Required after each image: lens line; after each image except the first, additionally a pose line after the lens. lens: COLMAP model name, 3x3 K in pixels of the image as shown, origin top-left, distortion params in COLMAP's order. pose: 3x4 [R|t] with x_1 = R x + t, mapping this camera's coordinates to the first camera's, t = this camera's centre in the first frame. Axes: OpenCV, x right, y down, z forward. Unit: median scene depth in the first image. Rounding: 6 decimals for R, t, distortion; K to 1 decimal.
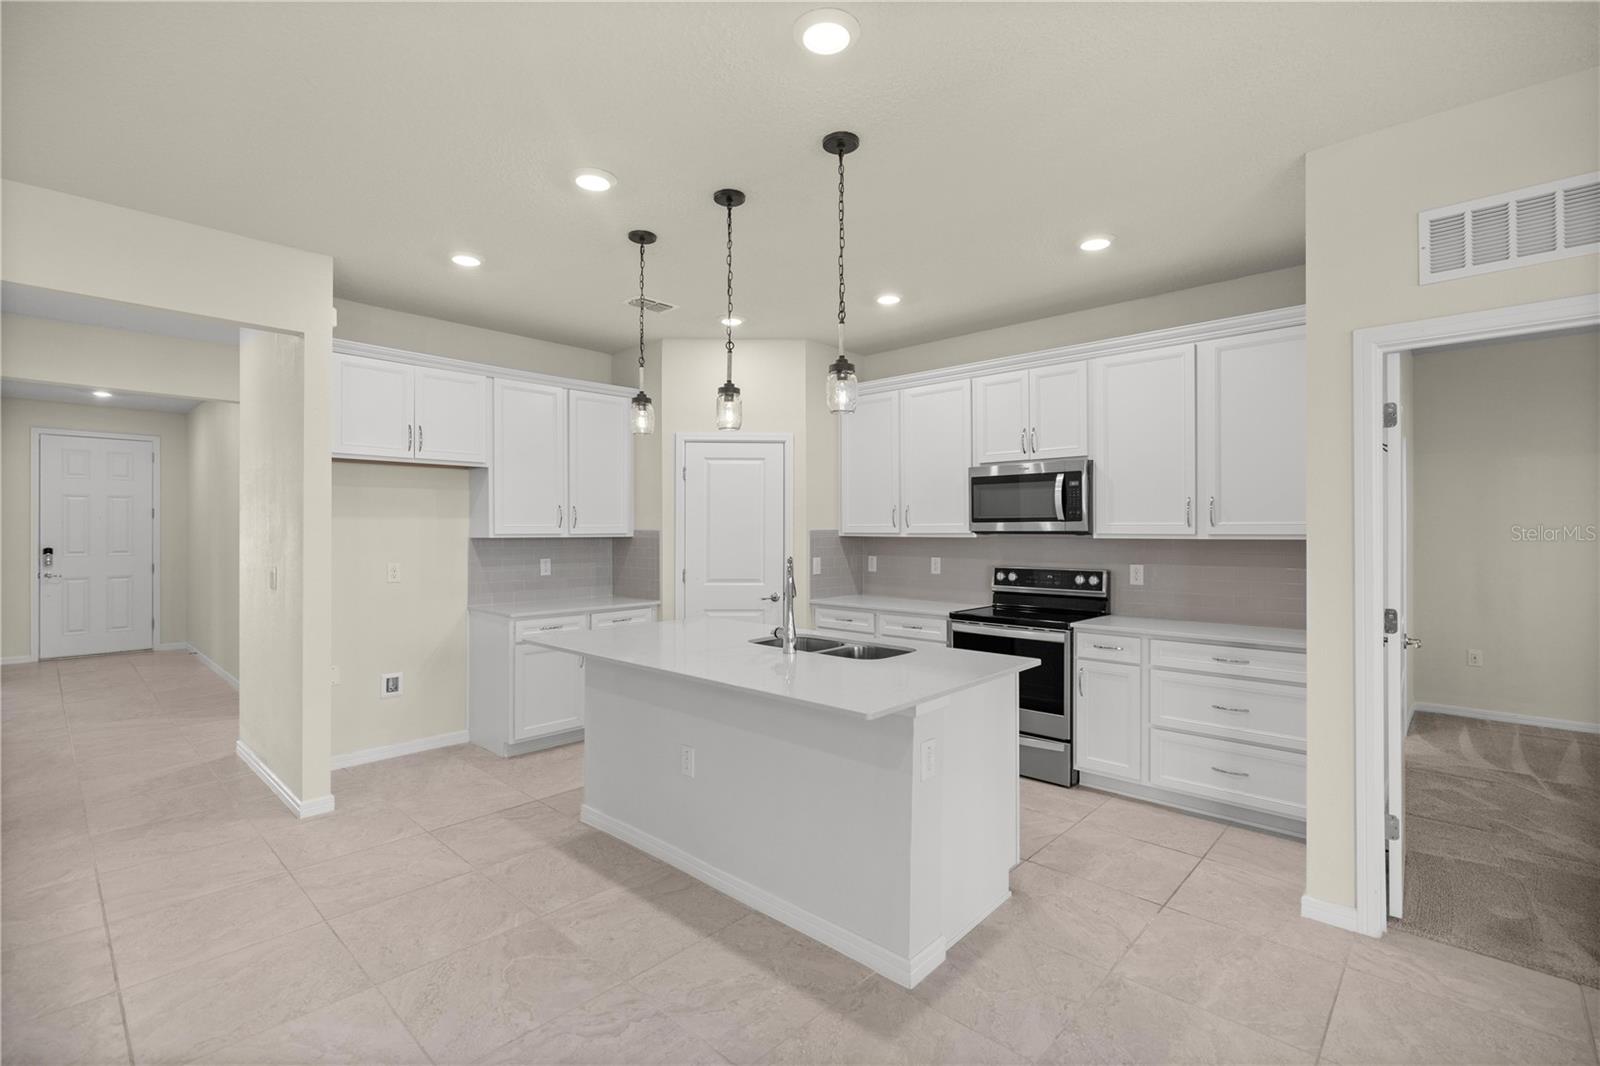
lens RADIAL K [[719.2, 0, 797.9], [0, 719.2, 525.7], [0, 0, 1]] dist [-0.002041, 0.000237]
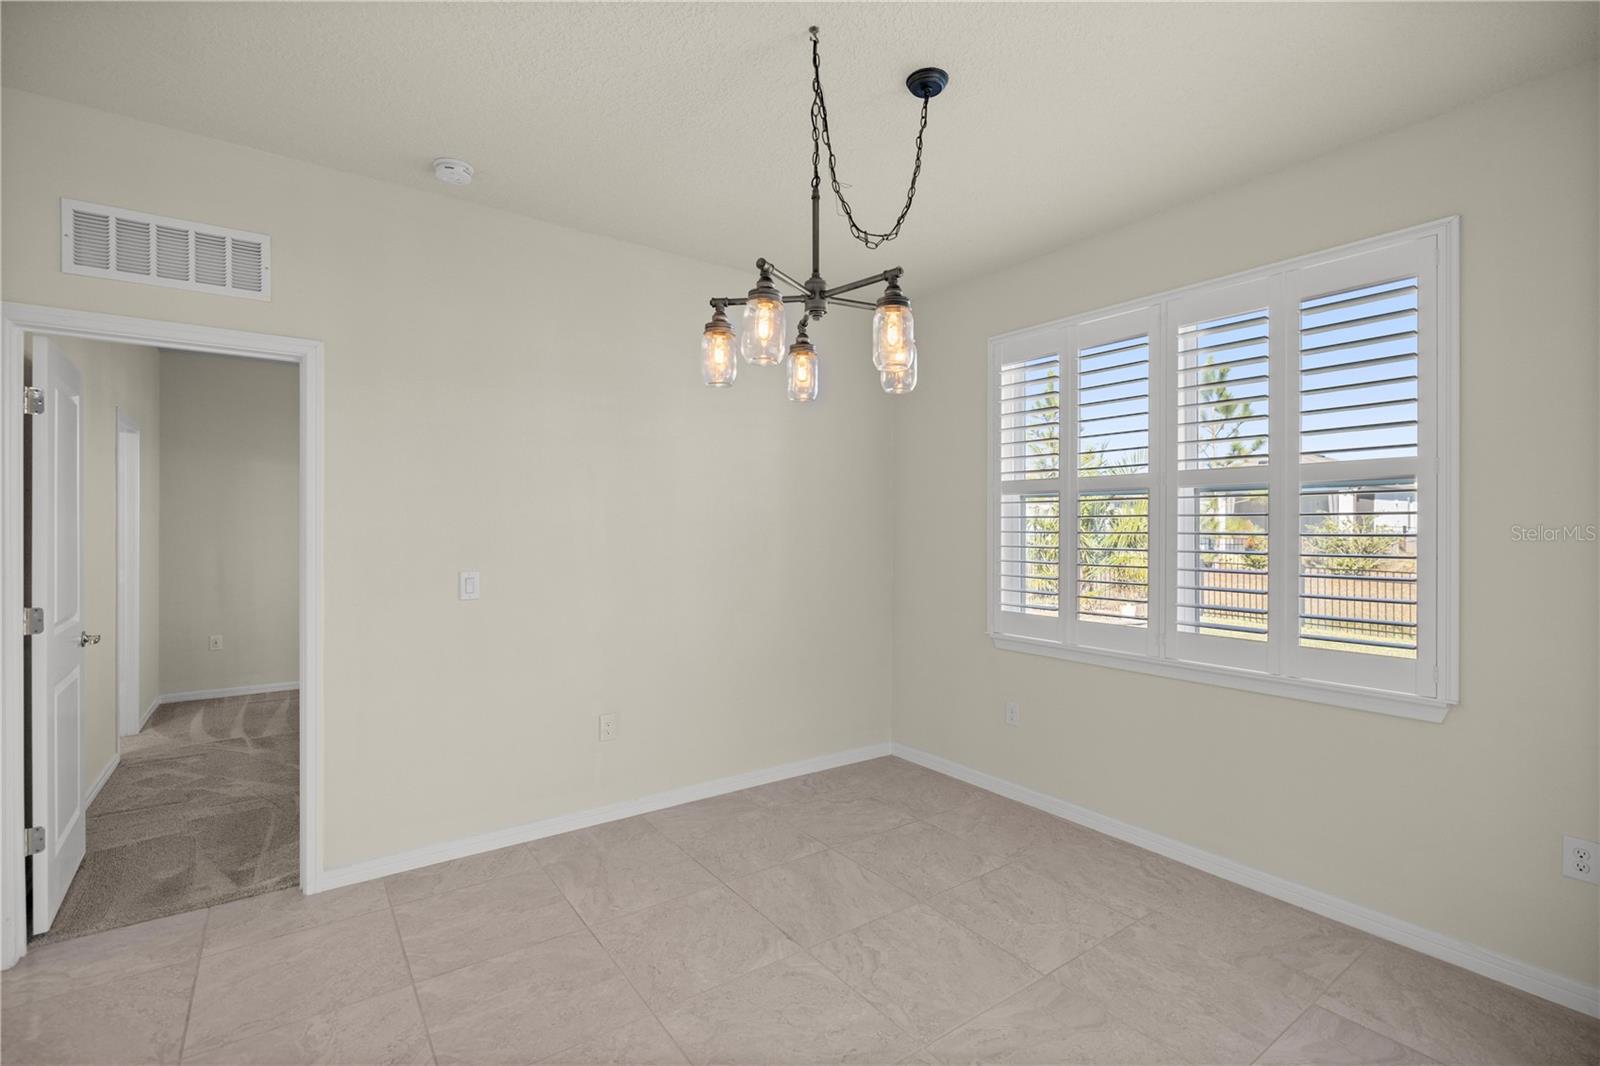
lens RADIAL K [[719.2, 0, 797.9], [0, 719.2, 525.7], [0, 0, 1]] dist [-0.002041, 0.000237]
pose [[0.195588, 0.000031, 0.980686, 0.062733], [-0.005855, 0.999982, 0.001136, 0.000813], [-0.980669, -0.005964, 0.195585, -0.099331]]
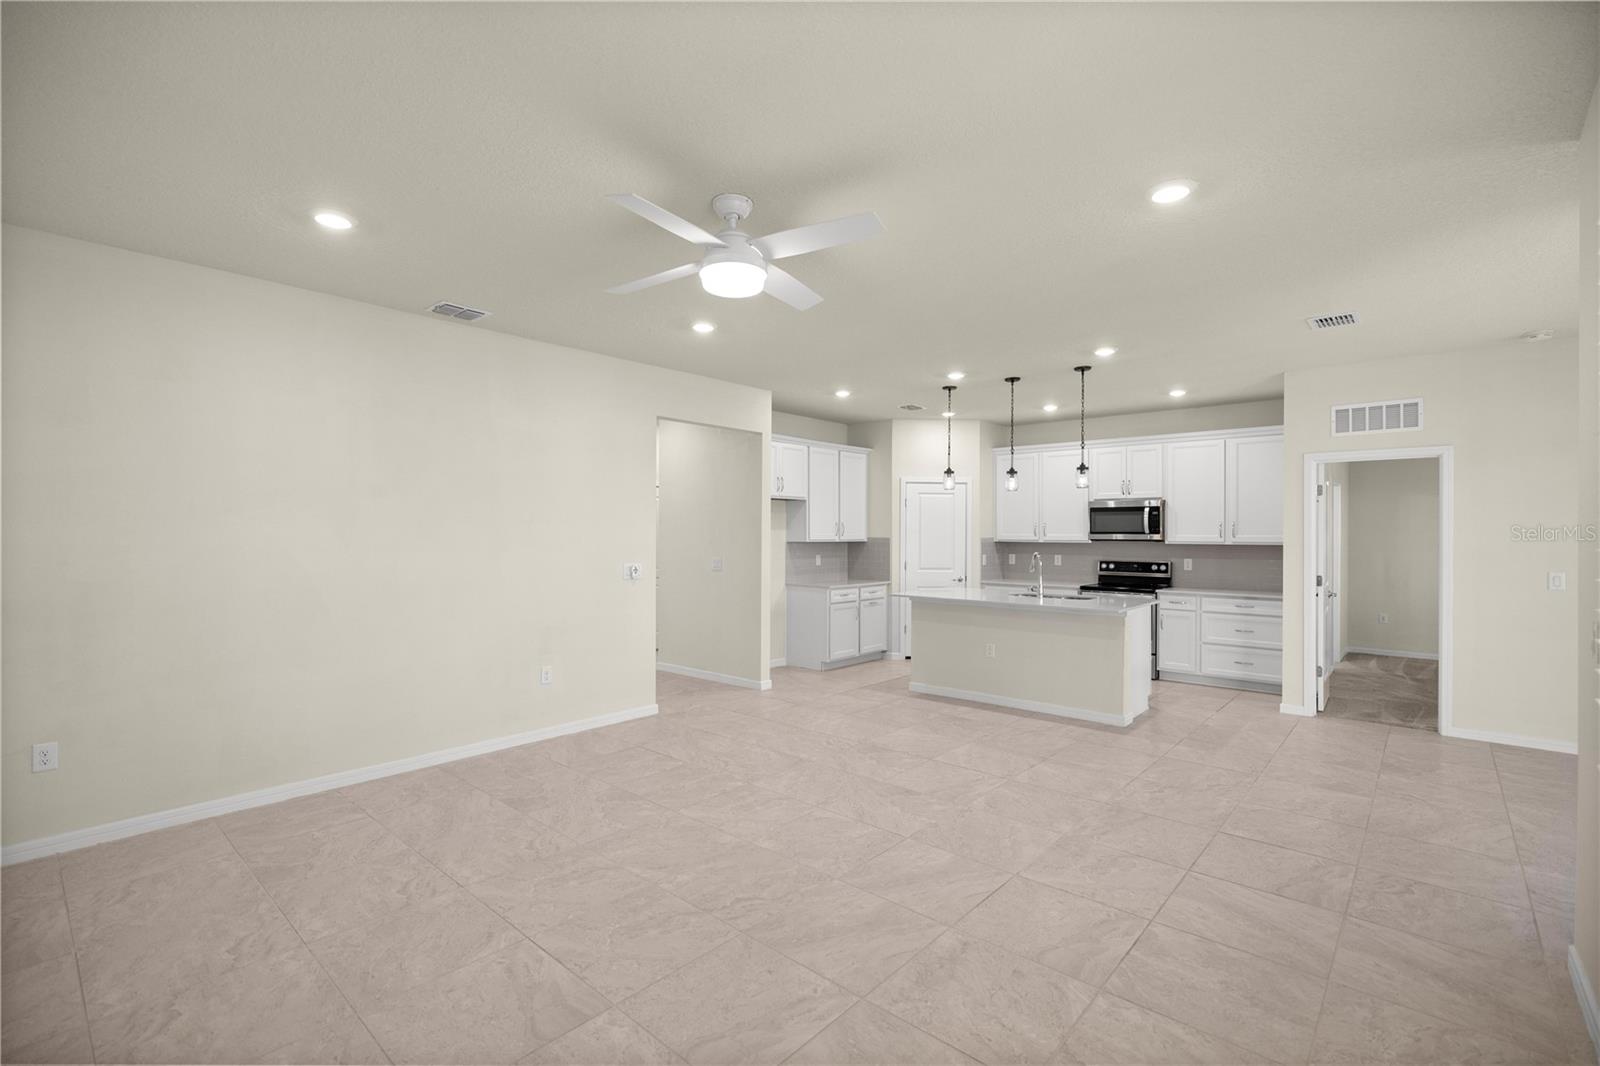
lens RADIAL K [[720.7, 0, 800.0], [0, 720.7, 533.0], [0, 0, 1]] dist [-0.001563, -0.000426]
pose [[0.999611, 0.004381, 0.027556, -0.550319], [-0.004508, 0.999980, 0.004546, -0.013211], [-0.027535, -0.004669, 0.999610, -0.769061]]
